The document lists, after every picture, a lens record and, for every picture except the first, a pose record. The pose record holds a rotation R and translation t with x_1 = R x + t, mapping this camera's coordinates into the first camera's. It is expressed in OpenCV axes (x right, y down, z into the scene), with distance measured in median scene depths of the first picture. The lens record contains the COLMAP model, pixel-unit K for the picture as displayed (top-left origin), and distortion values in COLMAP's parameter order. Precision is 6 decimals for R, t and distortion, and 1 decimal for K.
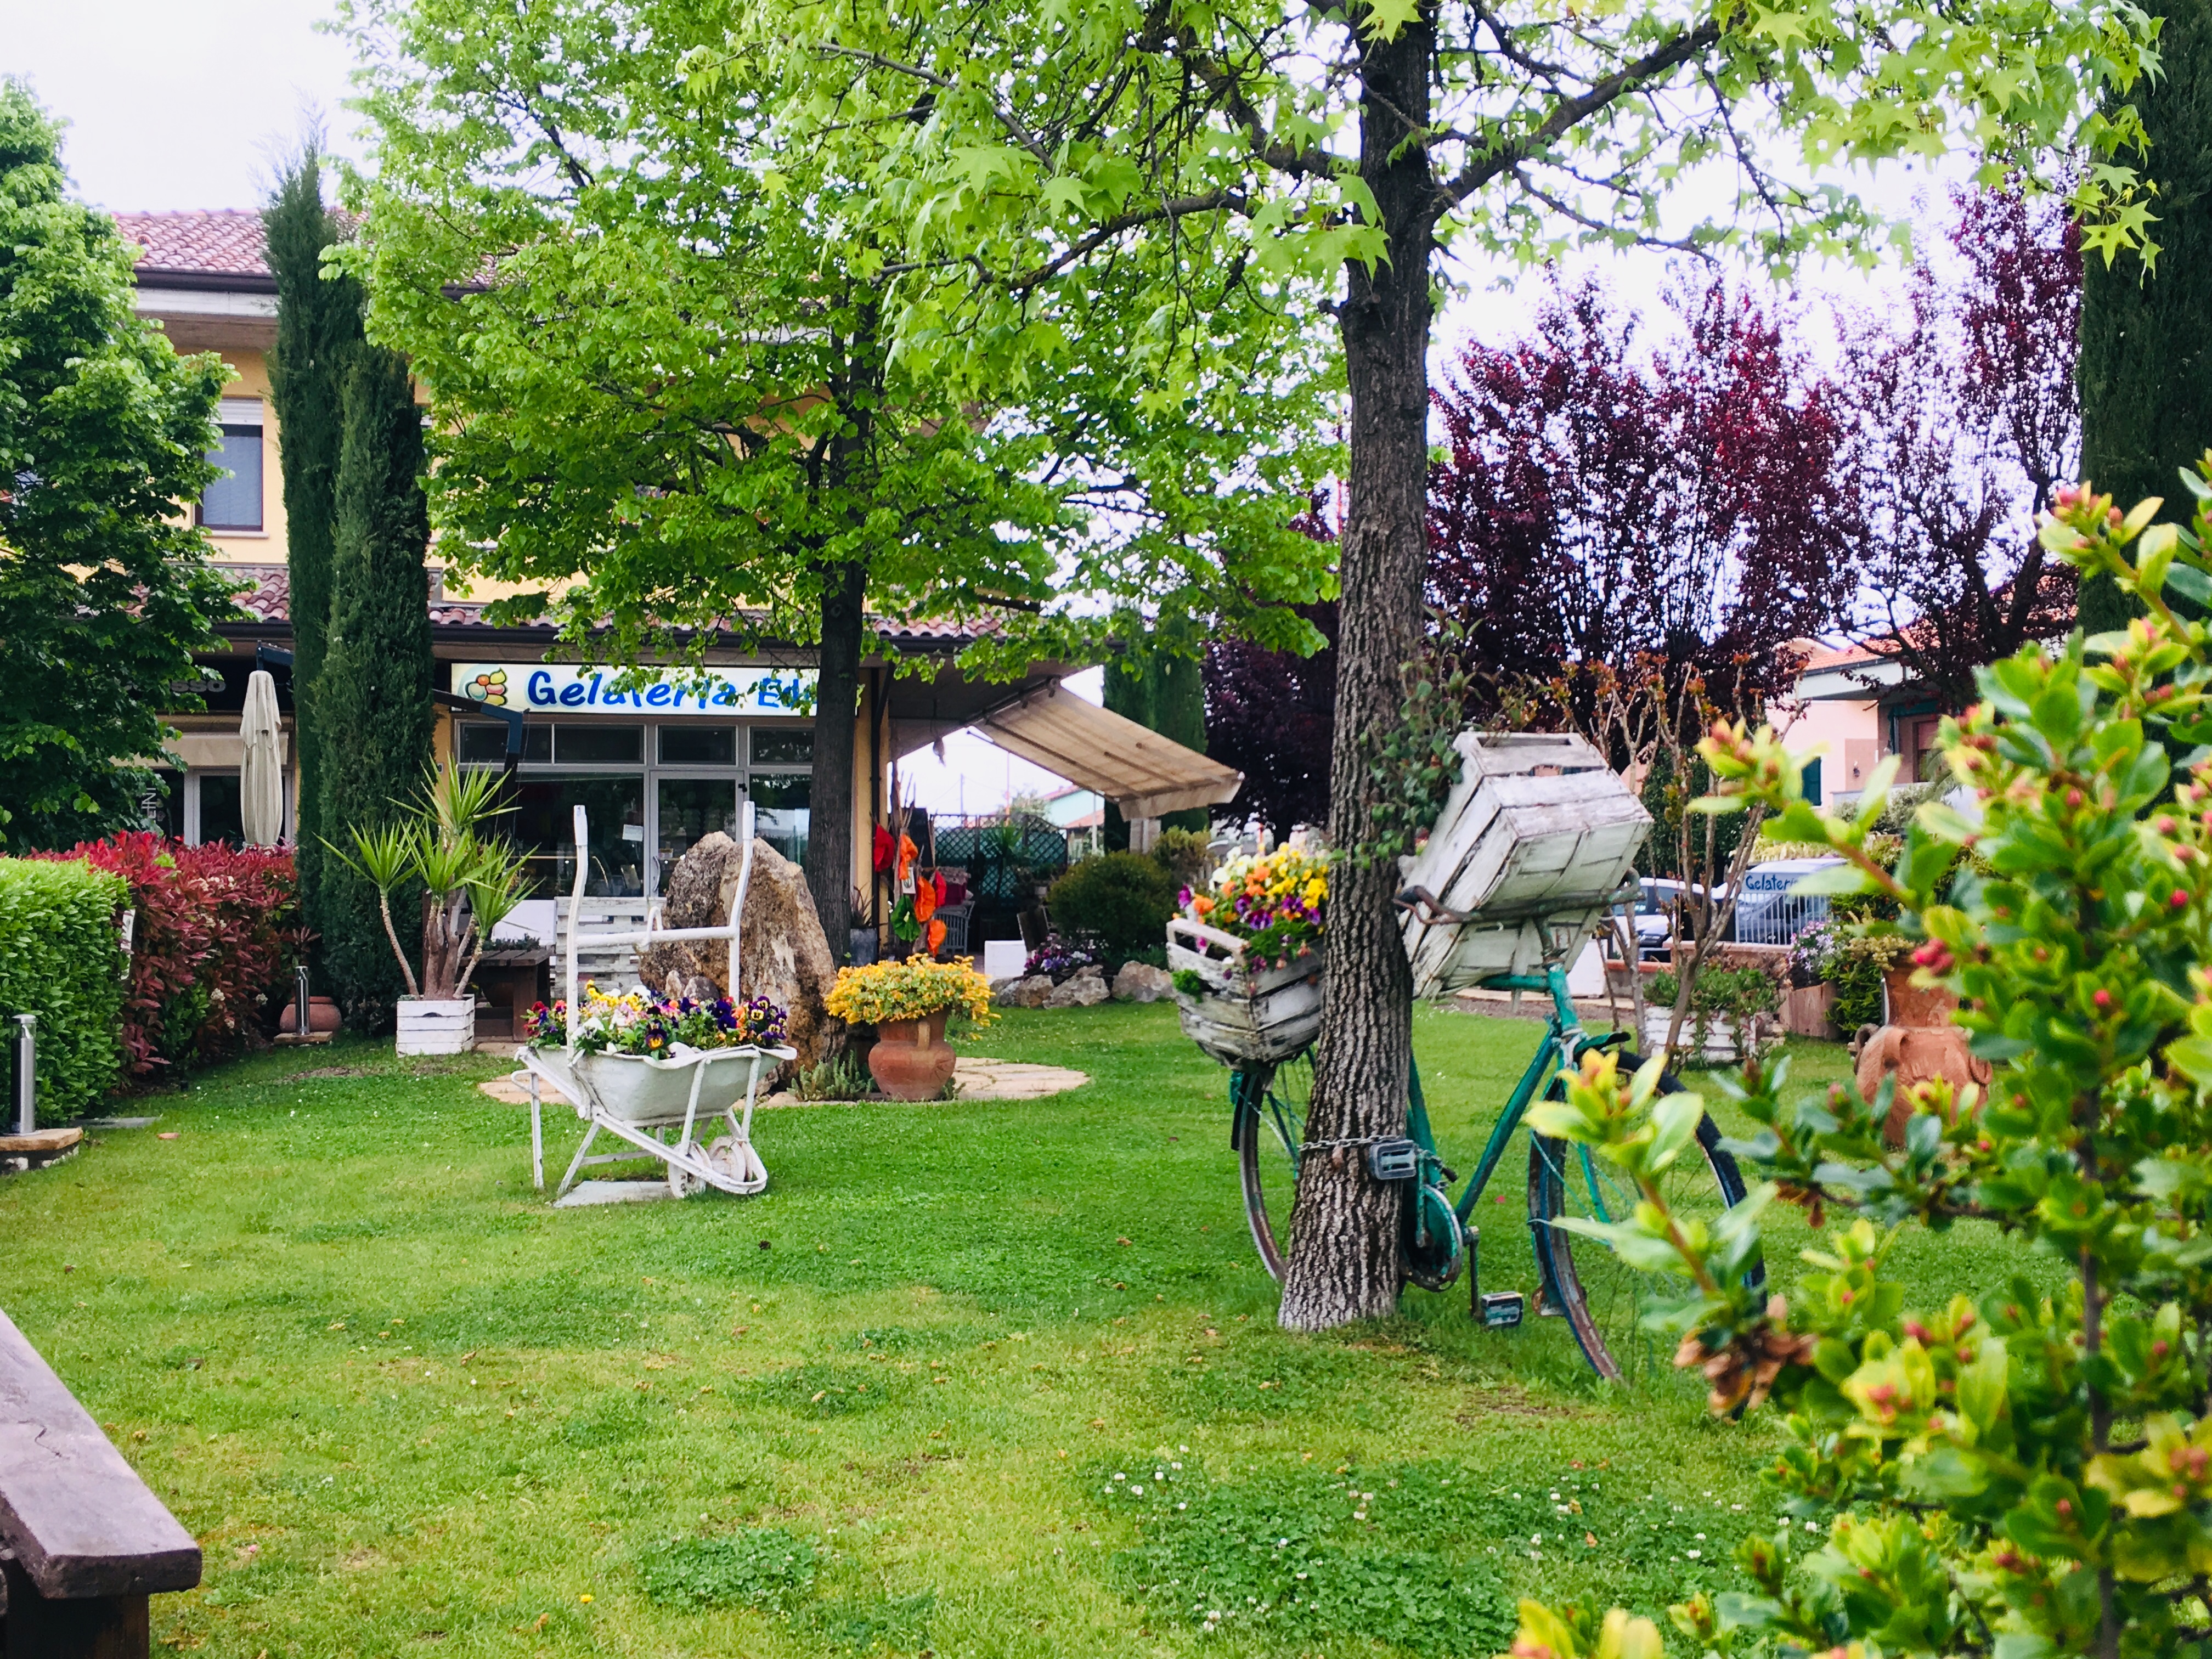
lens RADIAL K [[2264.5, 0, 1106.0], [0, 2264.5, 829.5], [0, 0, 1]] dist [0.042169, -0.020632]
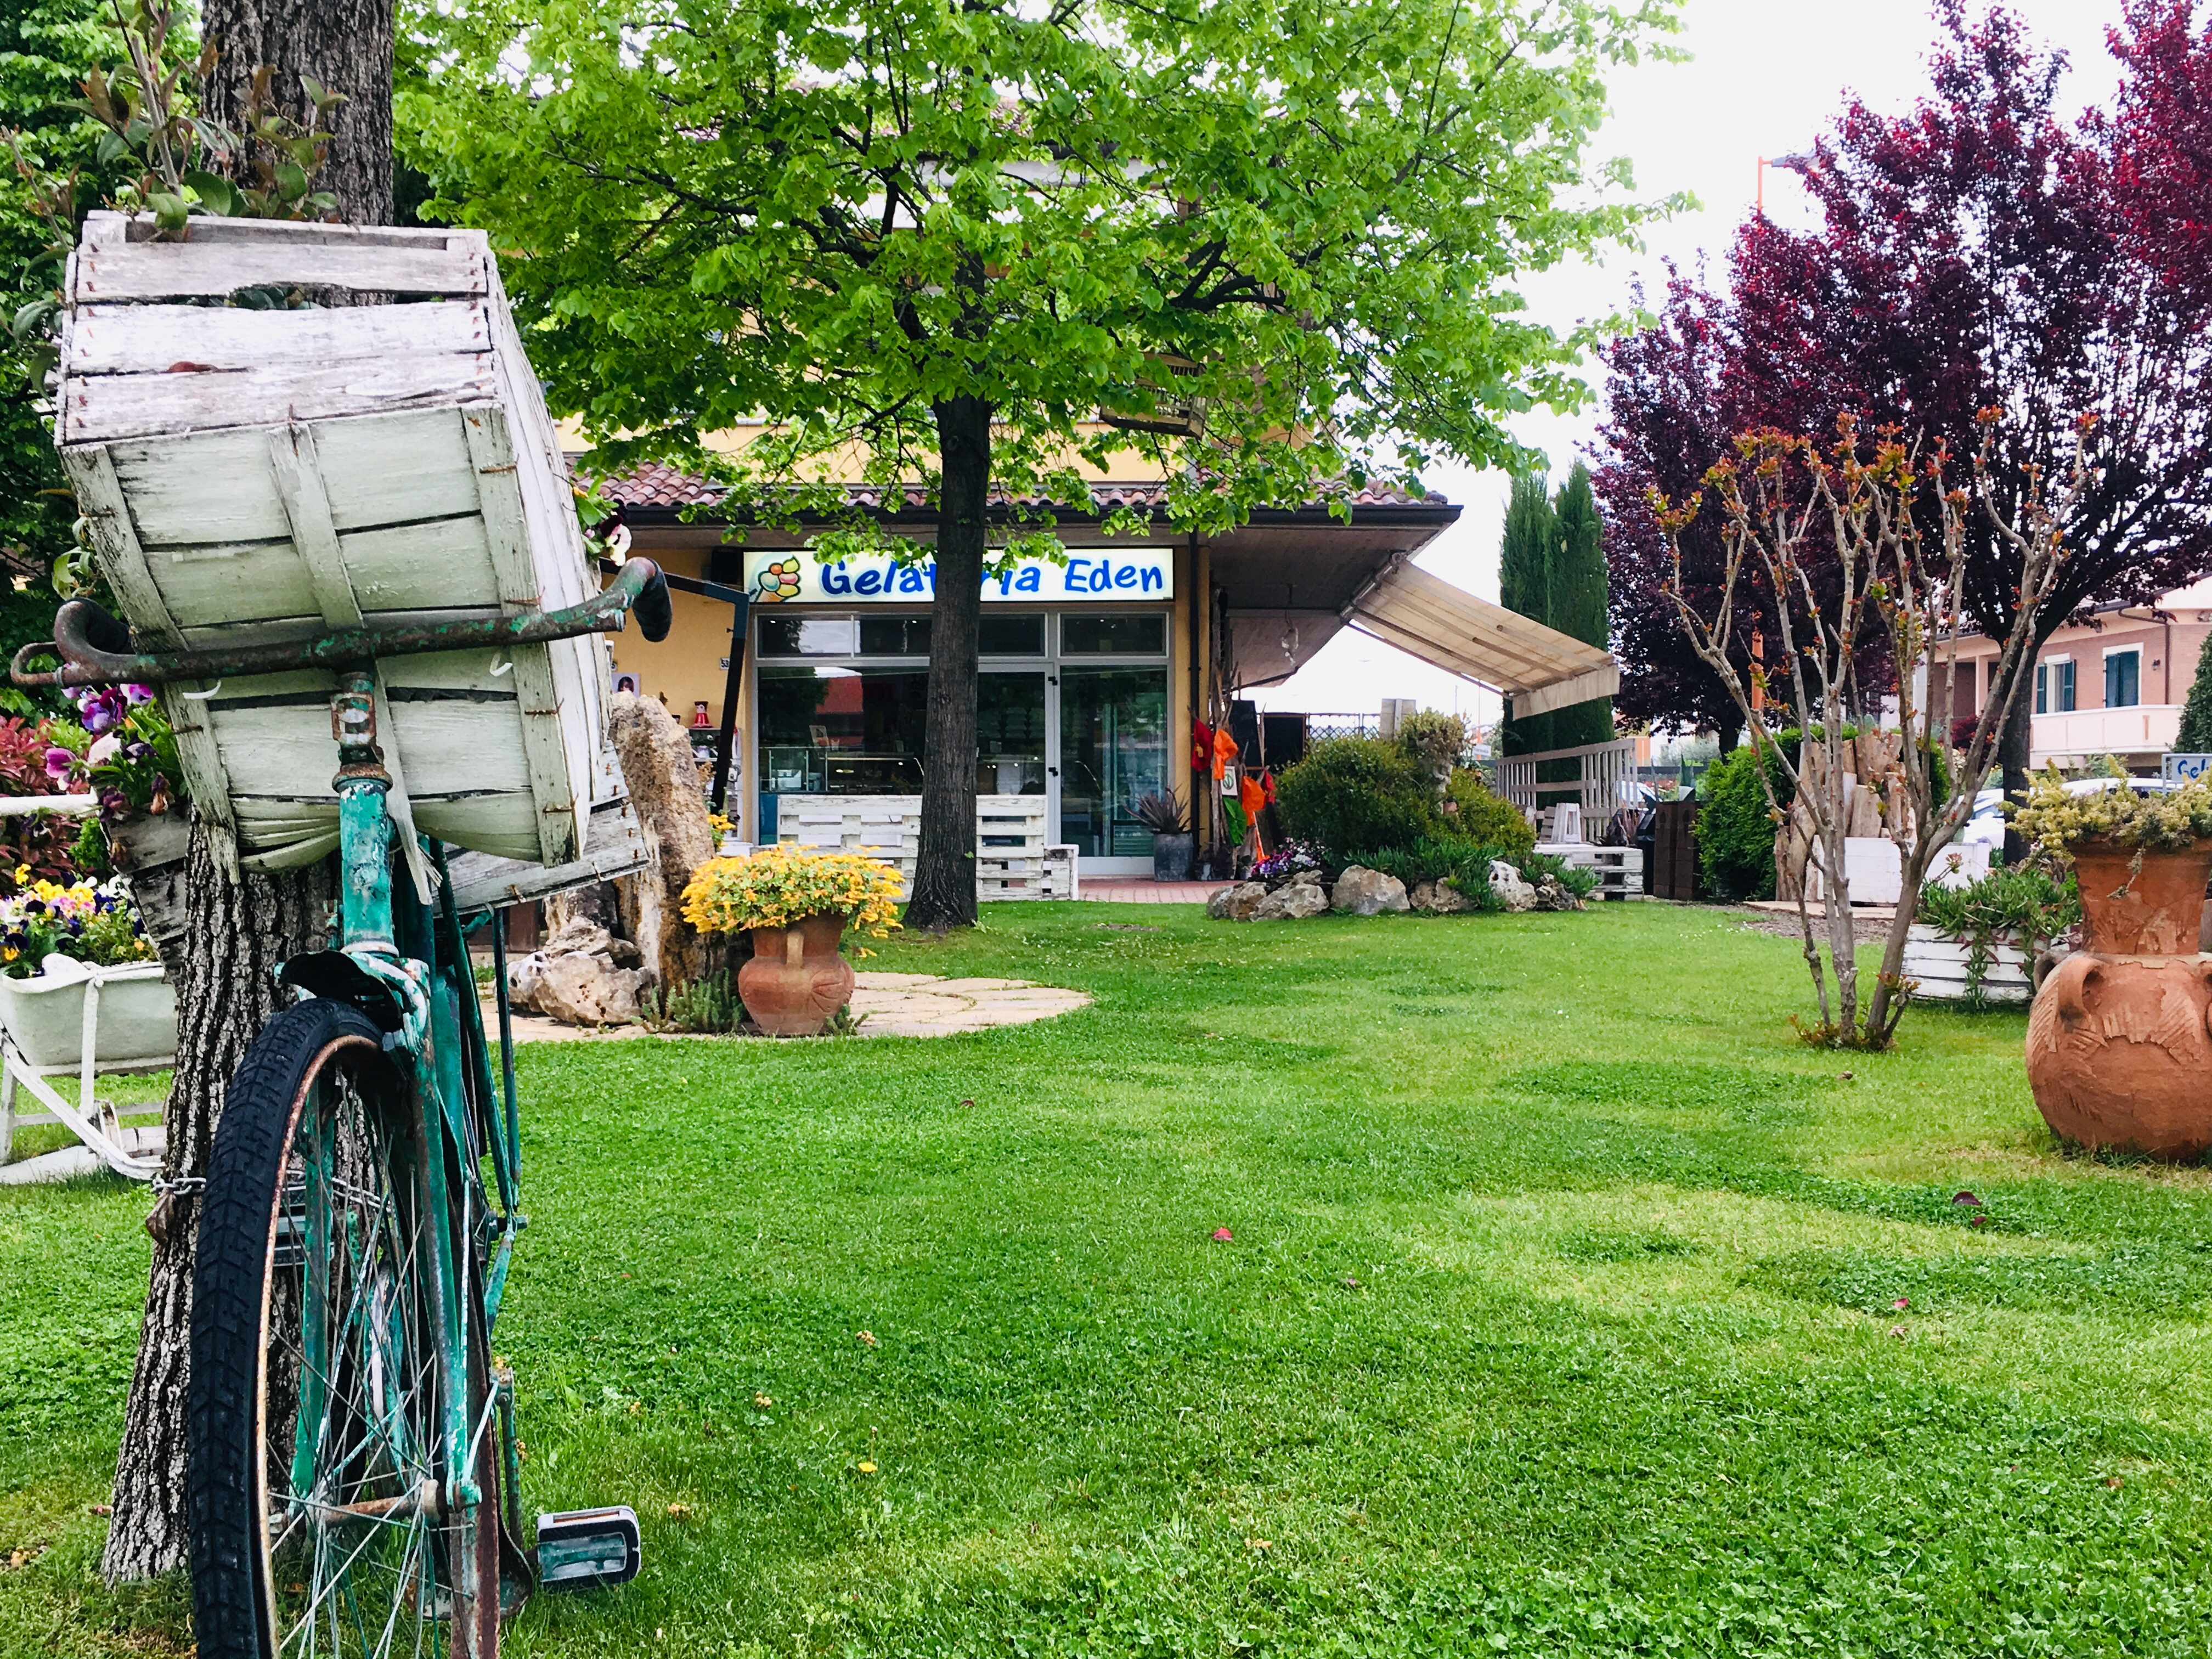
lens RADIAL K [[2264.5, 0, 1106.0], [0, 2264.5, 829.5], [0, 0, 1]] dist [0.042169, -0.020632]
pose [[0.973132, 0.000809, -0.230246, 0.114339], [0.007625, 0.999332, 0.035737, 0.014564], [0.230121, -0.036532, 0.972476, 0.171375]]
